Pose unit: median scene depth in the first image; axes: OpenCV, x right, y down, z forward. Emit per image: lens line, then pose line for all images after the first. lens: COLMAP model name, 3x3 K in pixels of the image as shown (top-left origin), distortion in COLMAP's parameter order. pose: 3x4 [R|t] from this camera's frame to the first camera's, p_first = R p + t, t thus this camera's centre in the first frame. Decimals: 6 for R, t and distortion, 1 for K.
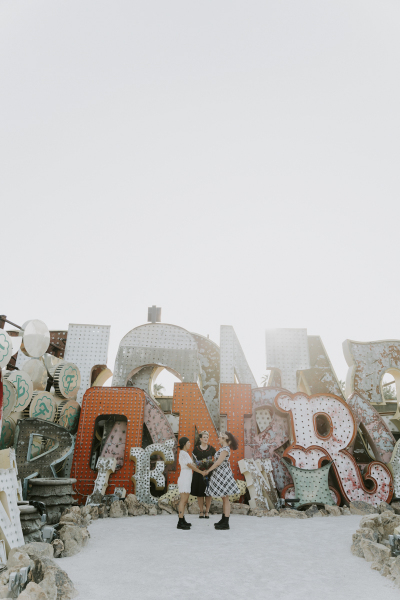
lens RADIAL K [[478.8, 0, 200.0], [0, 478.8, 300.0], [0, 0, 1]] dist [0.002808, -0.003082]
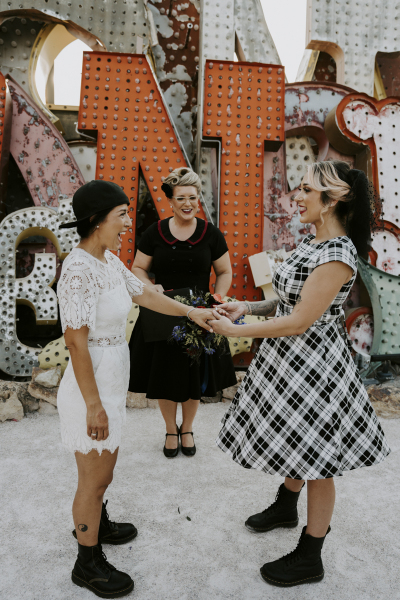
lens RADIAL K [[489.2, 0, 200.0], [0, 489.2, 300.0], [0, 0, 1]] dist [-0.138736, 0.157976]
pose [[0.993488, 0.004120, 0.113861, -0.005006], [-0.056210, 0.886987, 0.458361, 0.175779], [-0.099105, -0.461777, 0.881442, 0.594134]]
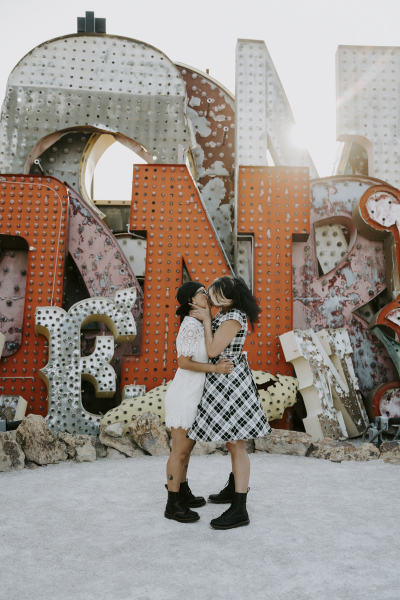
lens RADIAL K [[696.6, 0, 200.0], [0, 696.6, 300.0], [0, 0, 1]] dist [0.017505, 0.029248]
pose [[0.999654, -0.004391, 0.025942, -0.010638], [-0.003481, 0.955236, 0.295823, 0.106034], [-0.026079, -0.295811, 0.954890, 0.365874]]
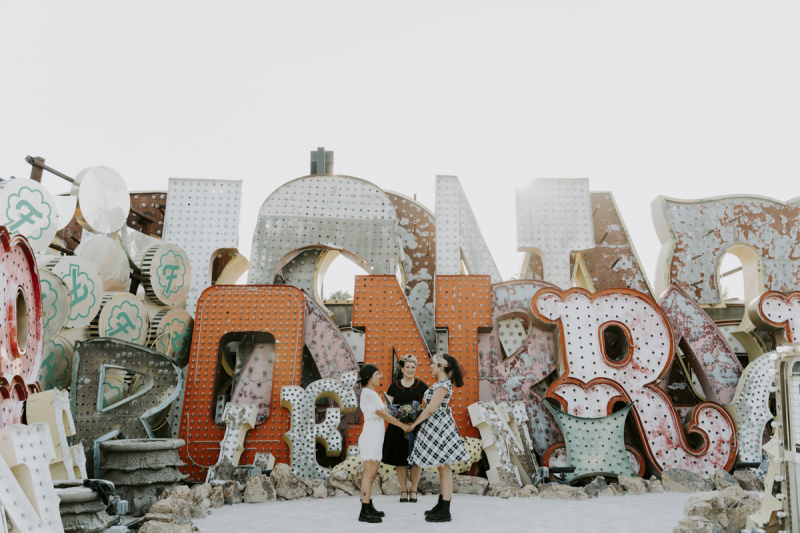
lens RADIAL K [[767.8, 0, 400.0], [0, 767.8, 266.5], [0, 0, 1]] dist [-0.004706, 0.007011]
pose [[0.999671, -0.019757, -0.016364, 0.015191], [0.021834, 0.990140, 0.138367, 0.037899], [0.013469, -0.138679, 0.990246, 0.100004]]
